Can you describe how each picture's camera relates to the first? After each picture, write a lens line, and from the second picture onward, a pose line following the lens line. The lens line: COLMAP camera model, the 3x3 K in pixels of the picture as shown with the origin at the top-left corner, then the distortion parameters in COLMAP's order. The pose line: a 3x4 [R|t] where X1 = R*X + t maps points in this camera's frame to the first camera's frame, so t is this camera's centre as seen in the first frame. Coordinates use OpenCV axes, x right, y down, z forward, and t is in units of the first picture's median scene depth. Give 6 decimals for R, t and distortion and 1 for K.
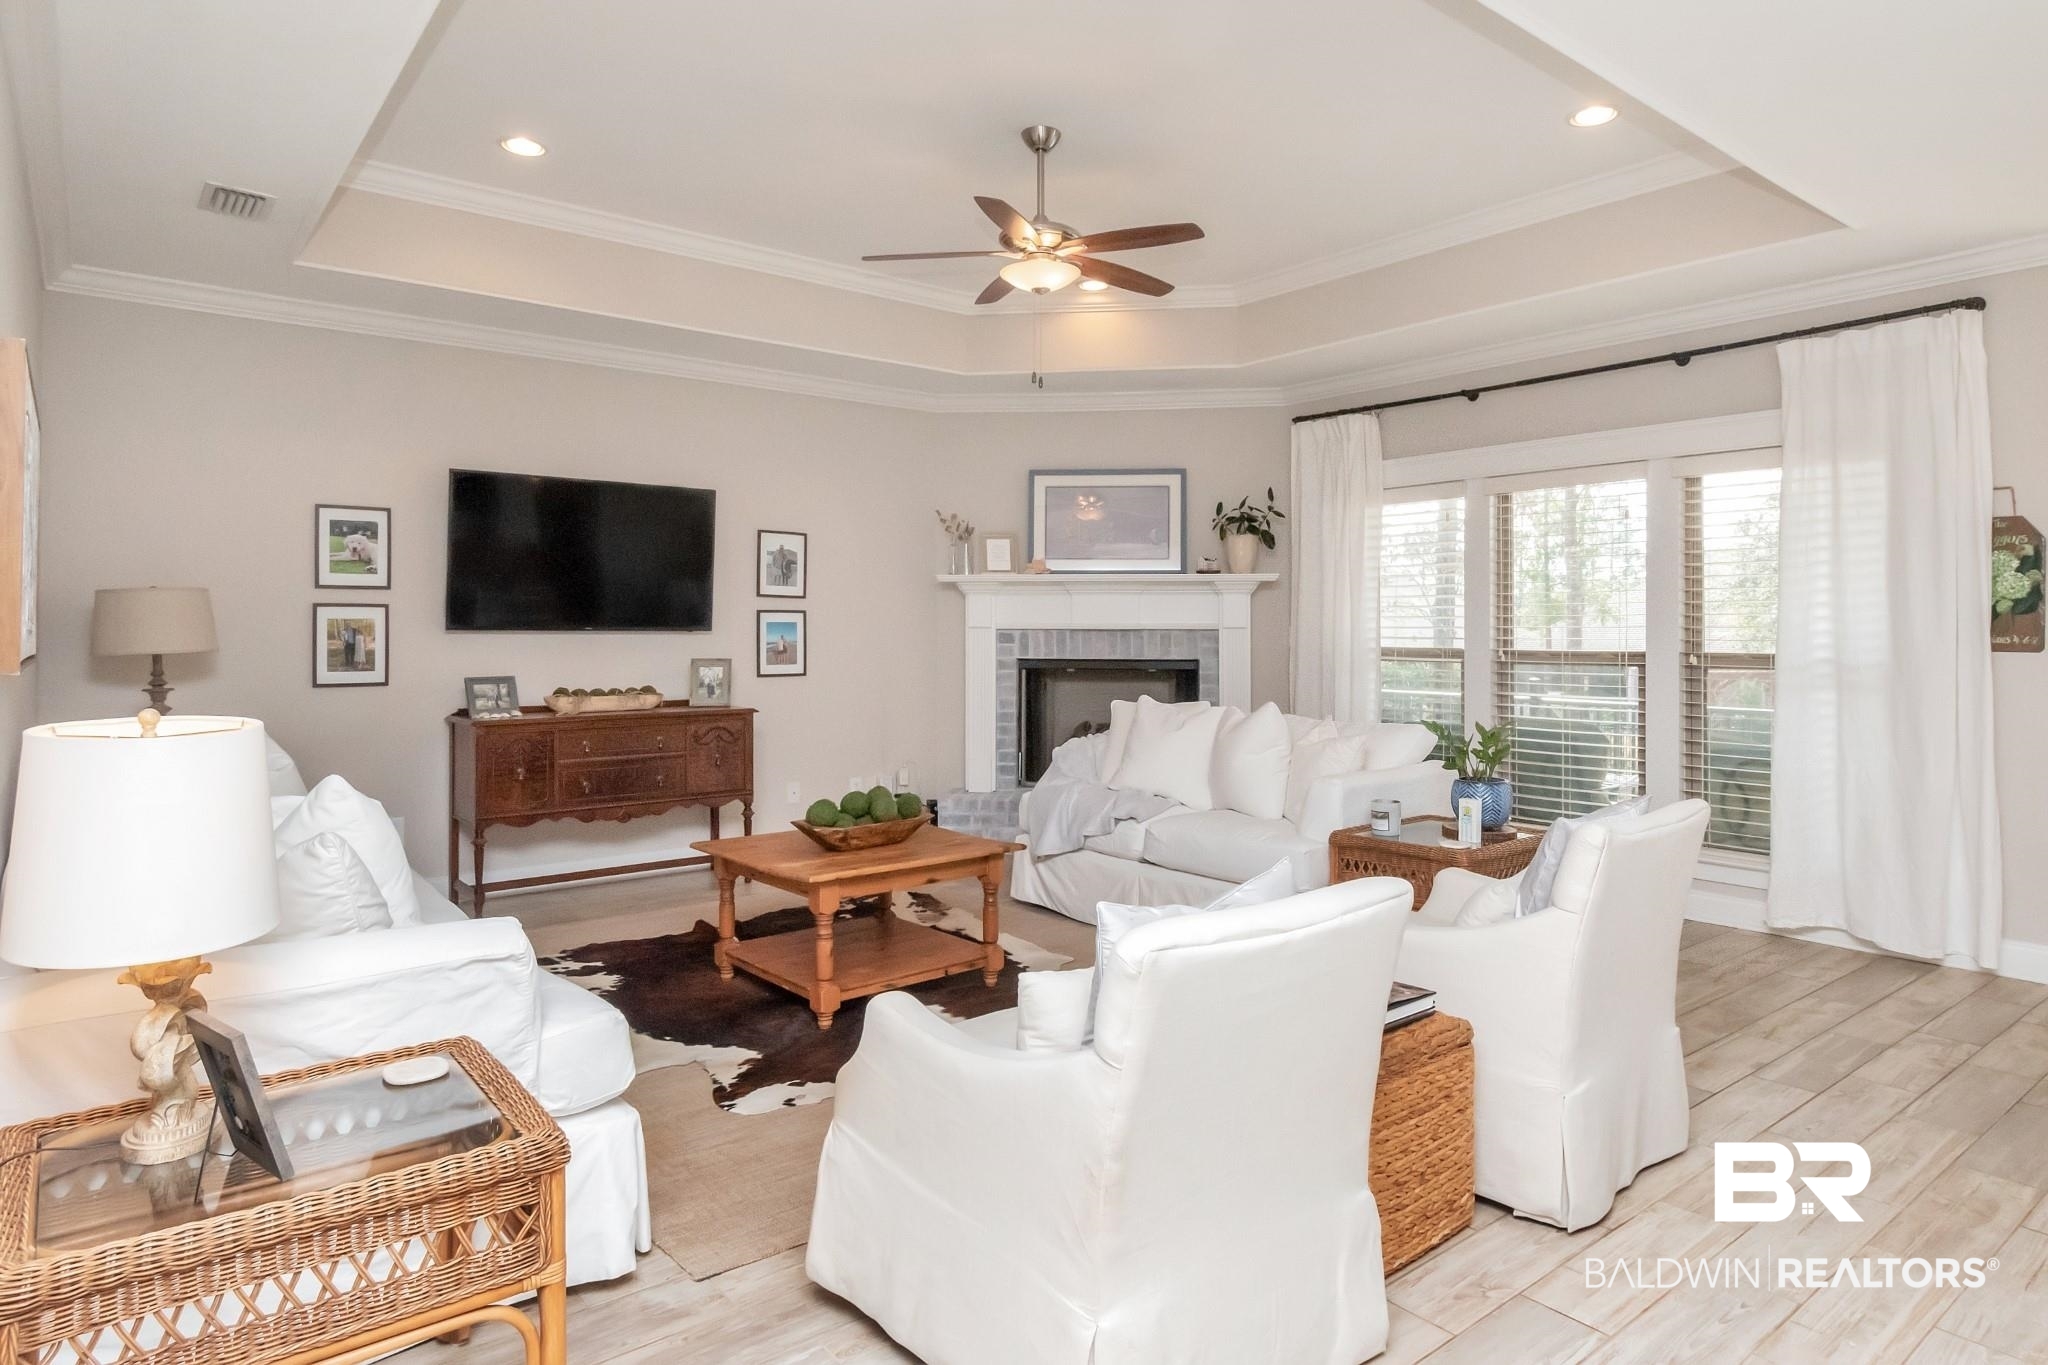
lens RADIAL K [[1182.0, 0, 1025.4], [0, 1182.0, 624.0], [0, 0, 1]] dist [0.000693, 0.000212]
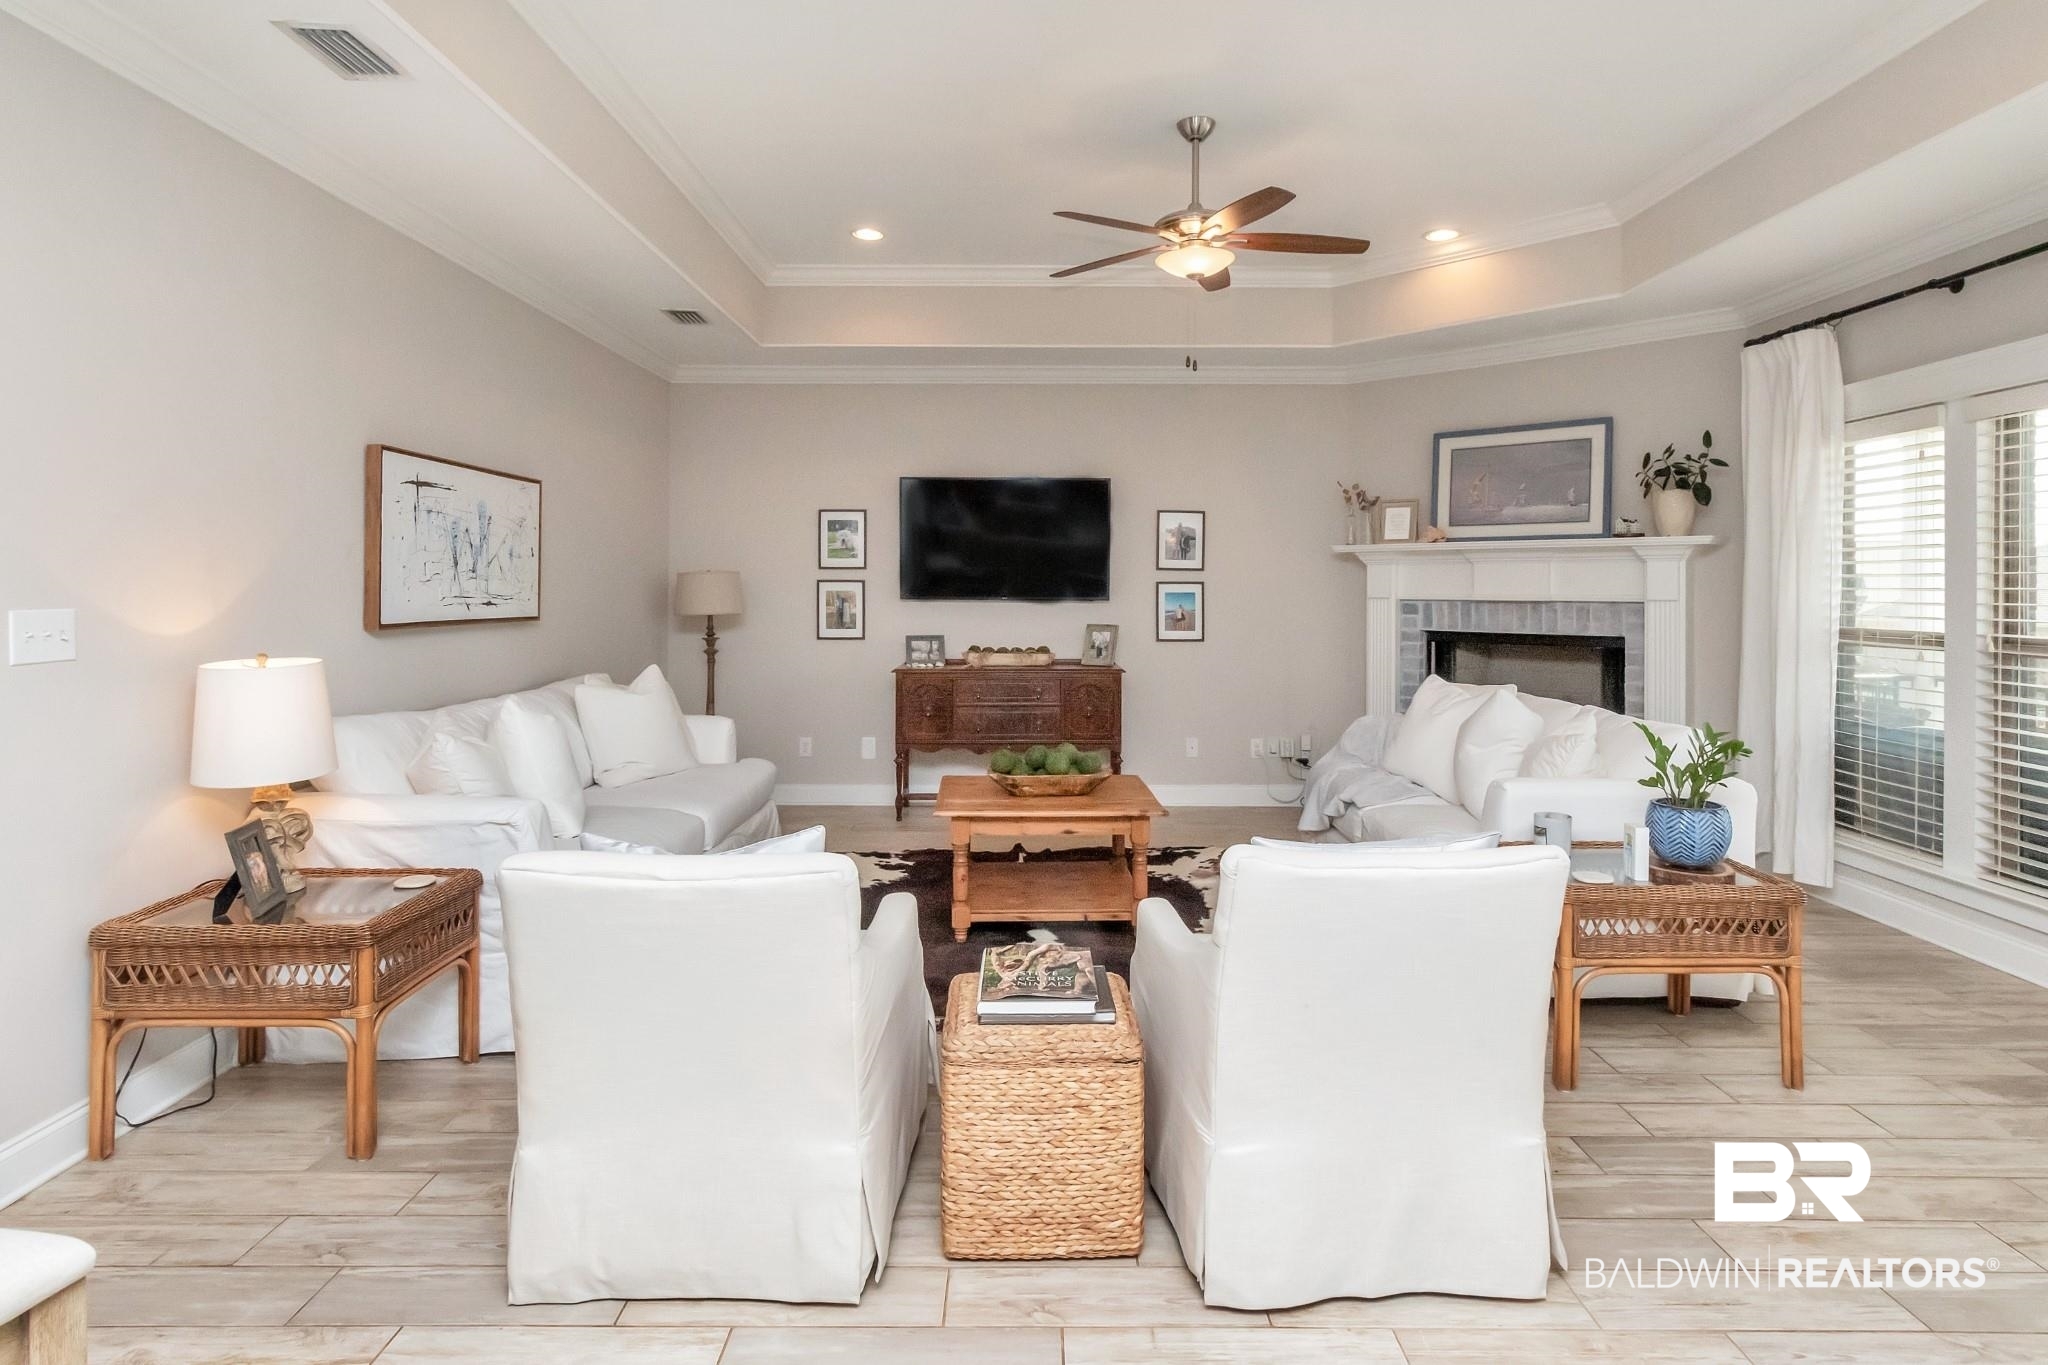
lens RADIAL K [[1105.6, 0, 1037.1], [0, 1105.6, 590.3], [0, 0, 1]] dist [0.005095, -0.002617]
pose [[0.779668, 0.001723, -0.626191, 0.344705], [0.001089, 0.999991, 0.004107, -0.008391], [0.626192, -0.003884, 0.779659, 0.109517]]
